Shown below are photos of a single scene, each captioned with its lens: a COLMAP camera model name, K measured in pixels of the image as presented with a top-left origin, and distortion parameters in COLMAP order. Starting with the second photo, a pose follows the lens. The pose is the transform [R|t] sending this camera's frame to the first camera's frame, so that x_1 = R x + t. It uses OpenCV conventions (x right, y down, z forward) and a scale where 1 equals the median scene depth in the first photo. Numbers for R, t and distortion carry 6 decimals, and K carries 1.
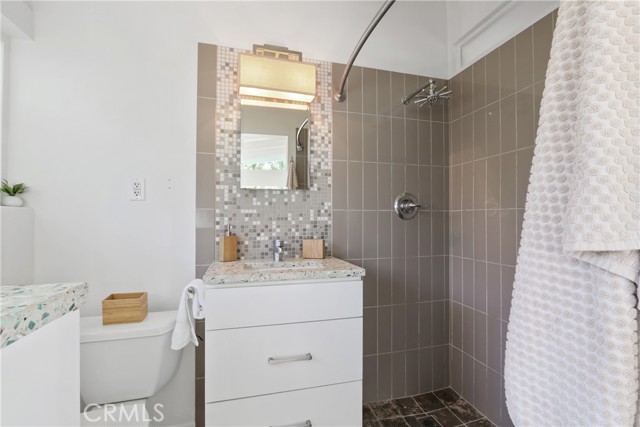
lens RADIAL K [[299.2, 0, 320.1], [0, 299.2, 215.0], [0, 0, 1]] dist [-0.021976, 0.005207]
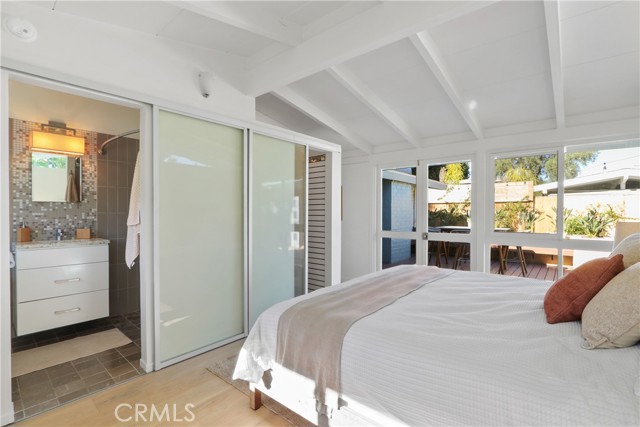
lens RADIAL K [[299.2, 0, 325.9], [0, 299.2, 214.2], [0, 0, 1]] dist [-0.021976, 0.005207]
pose [[0.822668, -0.003642, 0.568510, 0.177583], [-0.005478, 0.999882, 0.014332, -0.046132], [-0.568495, -0.014905, 0.822552, -1.431313]]
